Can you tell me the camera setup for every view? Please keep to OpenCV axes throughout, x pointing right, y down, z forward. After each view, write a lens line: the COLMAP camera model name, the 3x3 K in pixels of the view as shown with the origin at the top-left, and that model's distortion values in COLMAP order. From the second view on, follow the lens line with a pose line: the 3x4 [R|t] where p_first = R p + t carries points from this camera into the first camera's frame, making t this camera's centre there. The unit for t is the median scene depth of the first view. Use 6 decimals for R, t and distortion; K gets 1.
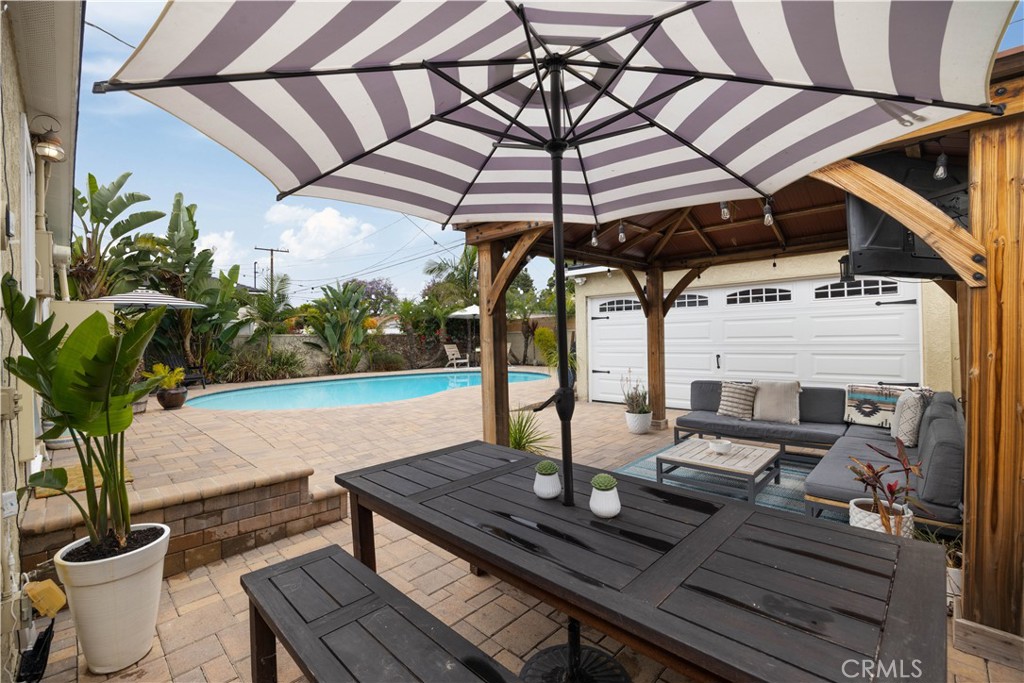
lens RADIAL K [[454.7, 0, 506.6], [0, 454.7, 340.7], [0, 0, 1]] dist [-0.003373, 0.000102]
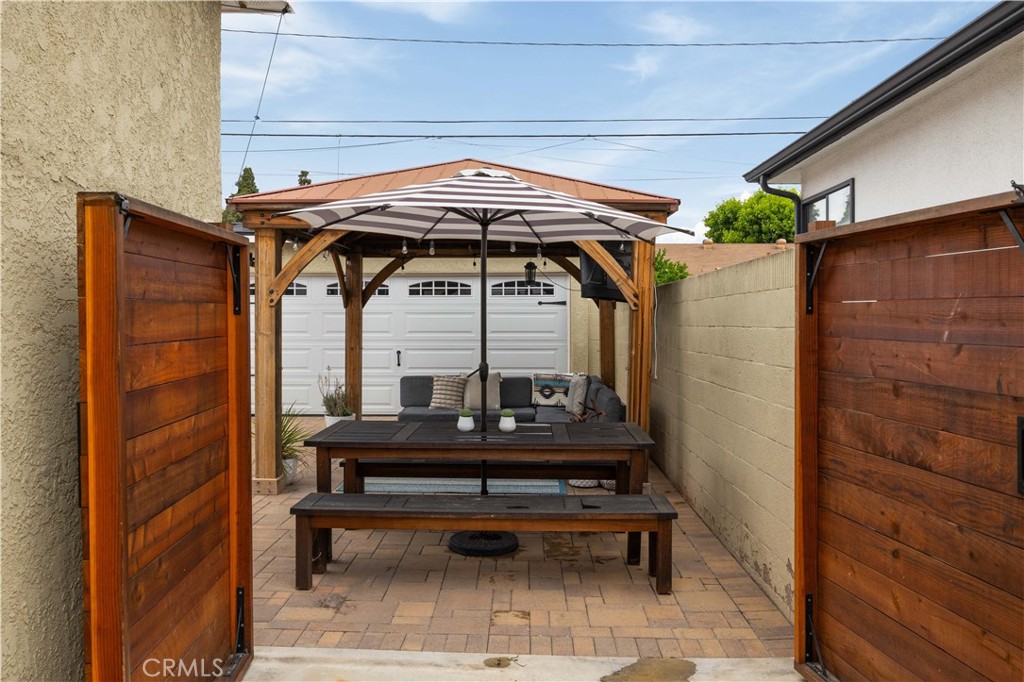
lens RADIAL K [[729.1, 0, 513.8], [0, 729.1, 339.2], [0, 0, 1]] dist [0.003348, 0.000510]
pose [[0.744976, 0.006987, 0.667055, -0.407817], [-0.012022, 0.999923, 0.002953, 0.001446], [-0.666983, -0.010219, 0.745003, -0.280555]]
